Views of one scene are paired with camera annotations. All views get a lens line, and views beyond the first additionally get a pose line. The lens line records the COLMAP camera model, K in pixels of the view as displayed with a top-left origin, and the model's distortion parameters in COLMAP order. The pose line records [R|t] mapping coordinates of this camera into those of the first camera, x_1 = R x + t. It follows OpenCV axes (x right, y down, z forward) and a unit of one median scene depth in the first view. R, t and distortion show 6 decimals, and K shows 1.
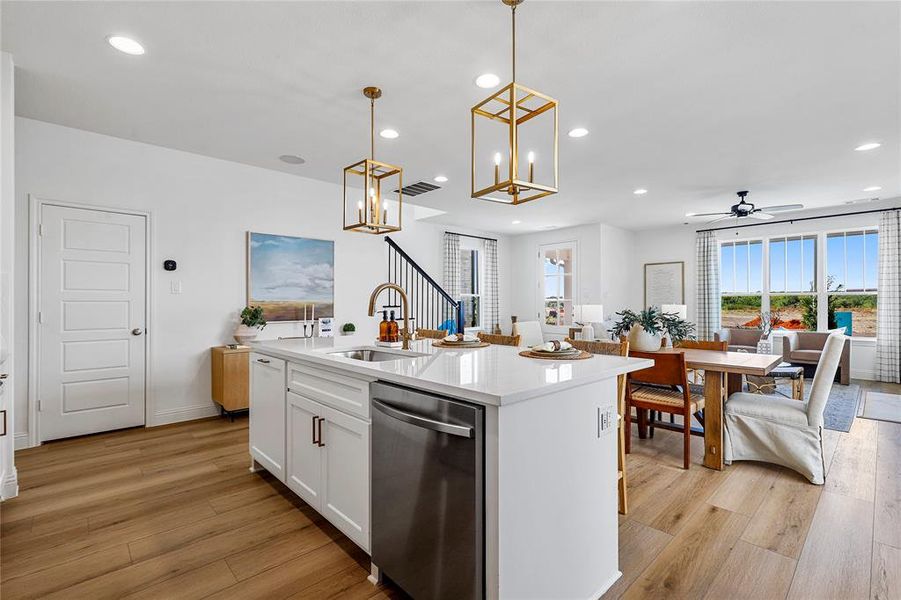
lens RADIAL K [[410.6, 0, 449.3], [0, 410.6, 301.8], [0, 0, 1]] dist [0.002273, 0.000488]
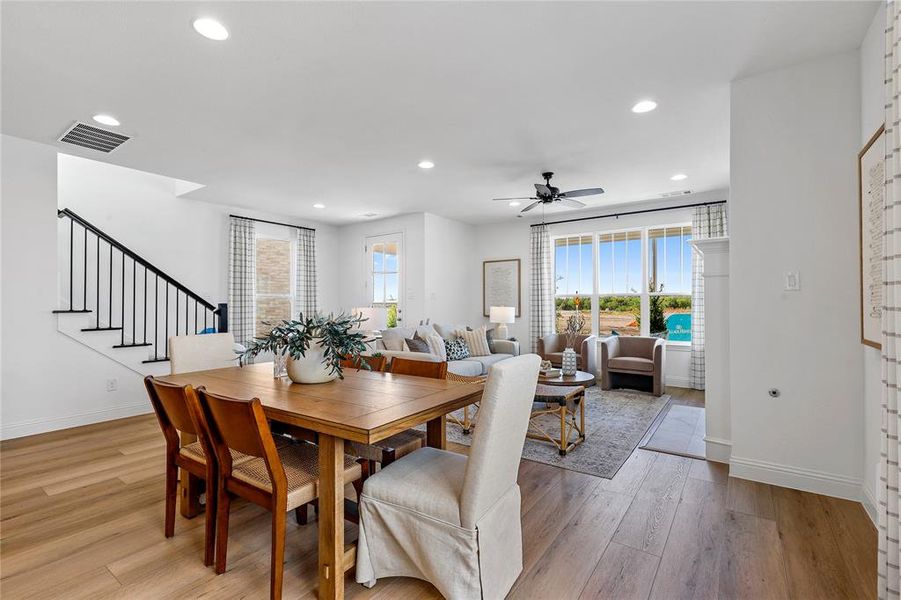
lens RADIAL K [[410.6, 0, 447.3], [0, 410.6, 300.4], [0, 0, 1]] dist [0.002273, 0.000488]
pose [[0.981335, 0.000050, 0.192308, 0.319455], [0.001822, 0.999953, -0.009559, 0.001346], [-0.192299, 0.009730, 0.981288, 0.195291]]
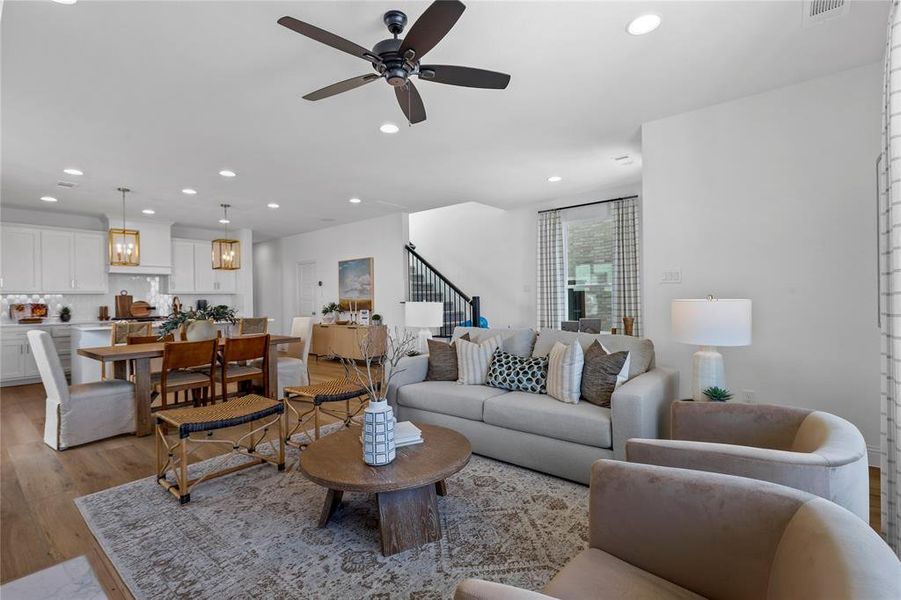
lens RADIAL K [[410.6, 0, 447.1], [0, 410.6, 299.4], [0, 0, 1]] dist [0.002273, 0.000488]
pose [[0.117684, -0.000821, -0.993051, 1.021545], [0.019952, 0.999800, 0.001538, 0.003088], [0.992851, -0.019995, 0.117677, 0.919211]]
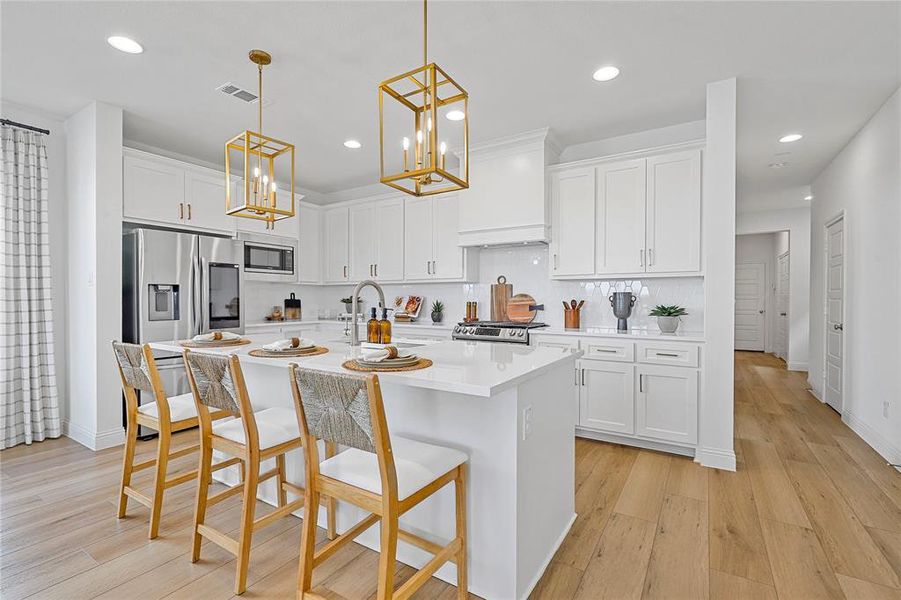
lens RADIAL K [[410.6, 0, 450.2], [0, 410.6, 302.4], [0, 0, 1]] dist [0.002273, 0.000488]
pose [[-0.967278, 0.002445, -0.253706, -0.030829], [0.001253, 0.999987, 0.004862, 0.002003], [0.253714, 0.004385, -0.967269, 0.794387]]
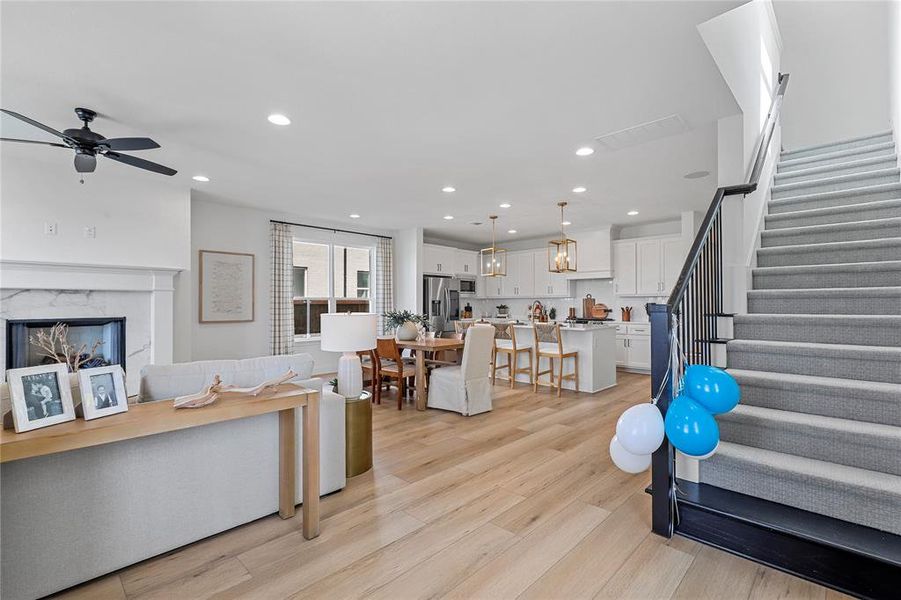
lens RADIAL K [[410.6, 0, 452.5], [0, 410.6, 297.1], [0, 0, 1]] dist [0.002273, 0.000488]
pose [[-0.998501, 0.002557, -0.054672, 0.225522], [0.003802, 0.999736, -0.022673, -0.001579], [0.054600, -0.022847, -0.998247, 1.457286]]
